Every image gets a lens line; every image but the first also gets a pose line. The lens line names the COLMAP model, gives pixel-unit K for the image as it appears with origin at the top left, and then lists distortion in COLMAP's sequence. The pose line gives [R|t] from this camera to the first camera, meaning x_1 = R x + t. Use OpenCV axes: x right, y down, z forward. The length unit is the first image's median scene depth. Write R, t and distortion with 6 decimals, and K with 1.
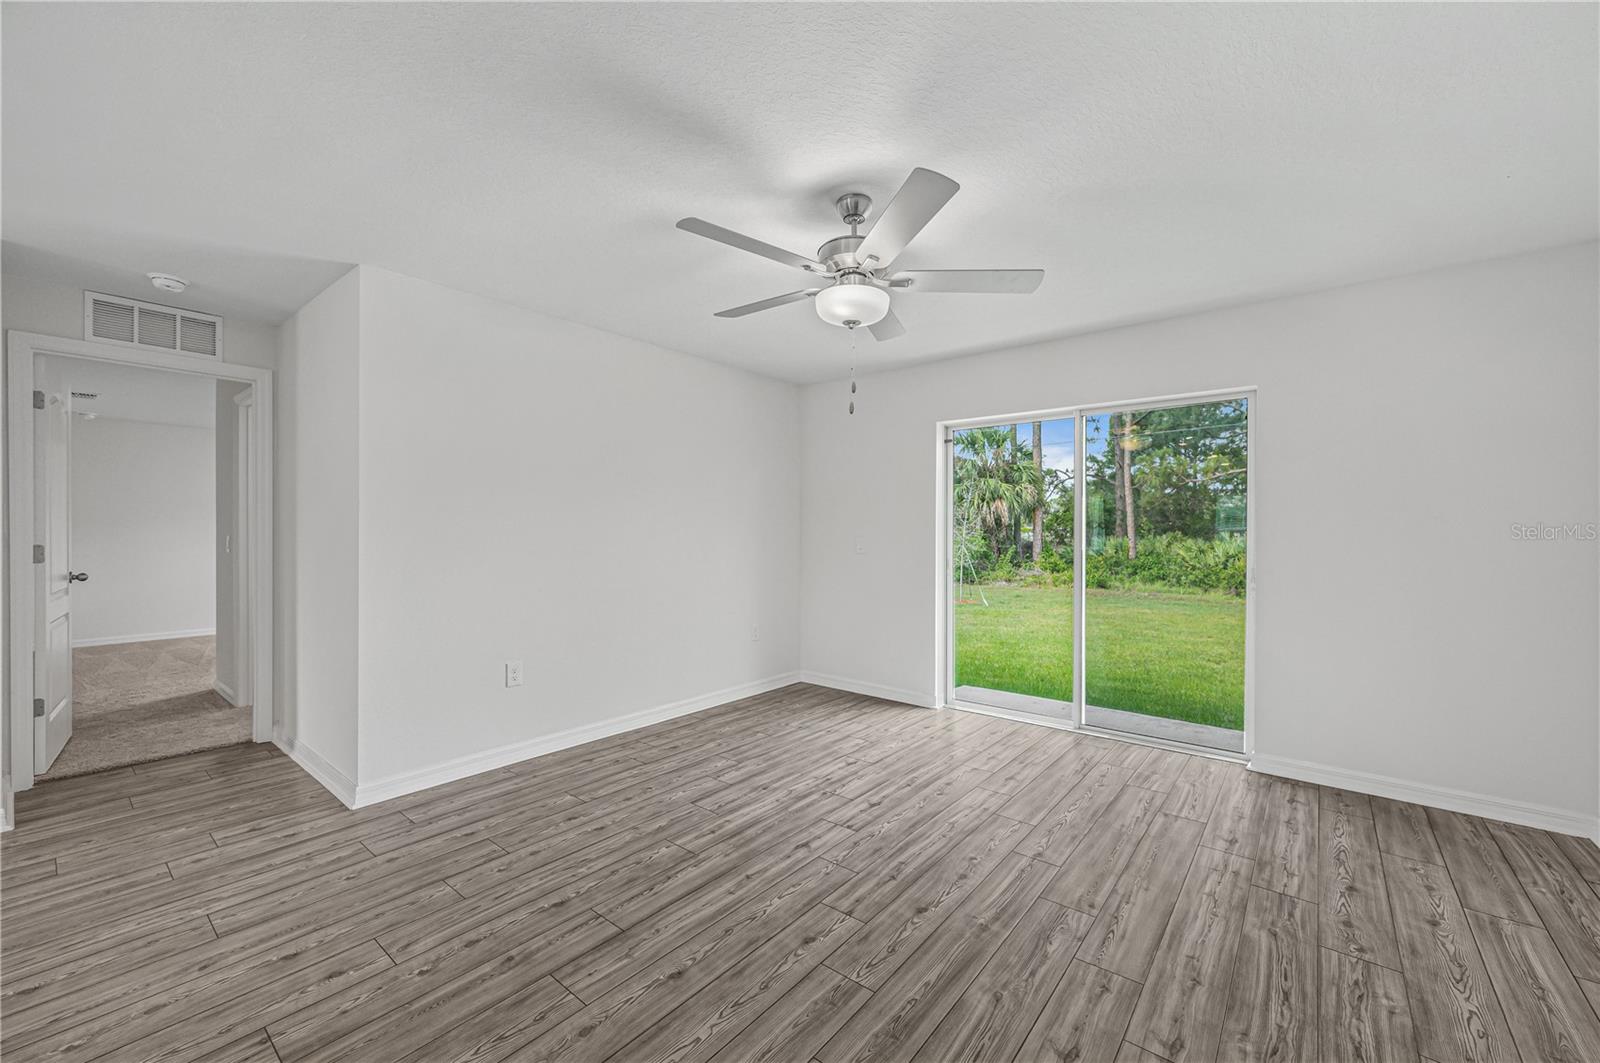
lens RADIAL K [[633.8, 0, 800.3], [0, 633.8, 532.9], [0, 0, 1]] dist [0.002454, 0.000266]
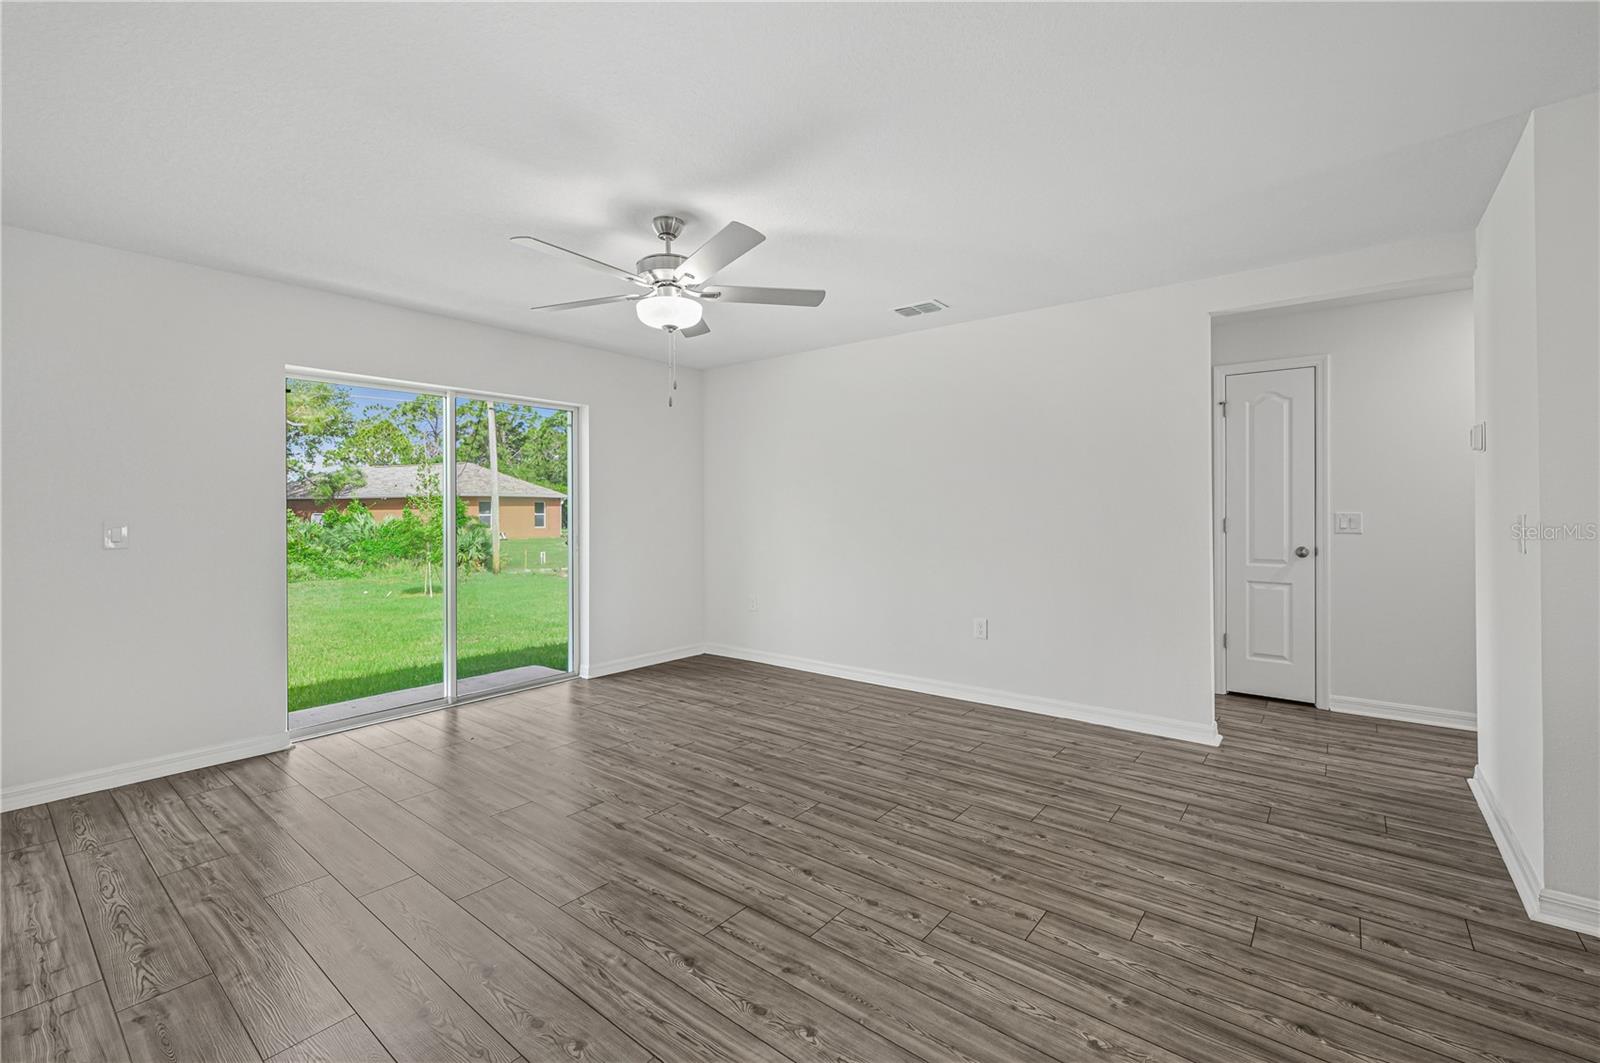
lens RADIAL K [[684.2, 0, 794.5], [0, 684.2, 507.0], [0, 0, 1]] dist [0.002718, 0.000350]
pose [[-0.006575, 0.001358, 0.999977, -1.294548], [0.006881, 0.999975, -0.001313, -0.003920], [-0.999955, 0.006873, -0.006584, 0.879975]]
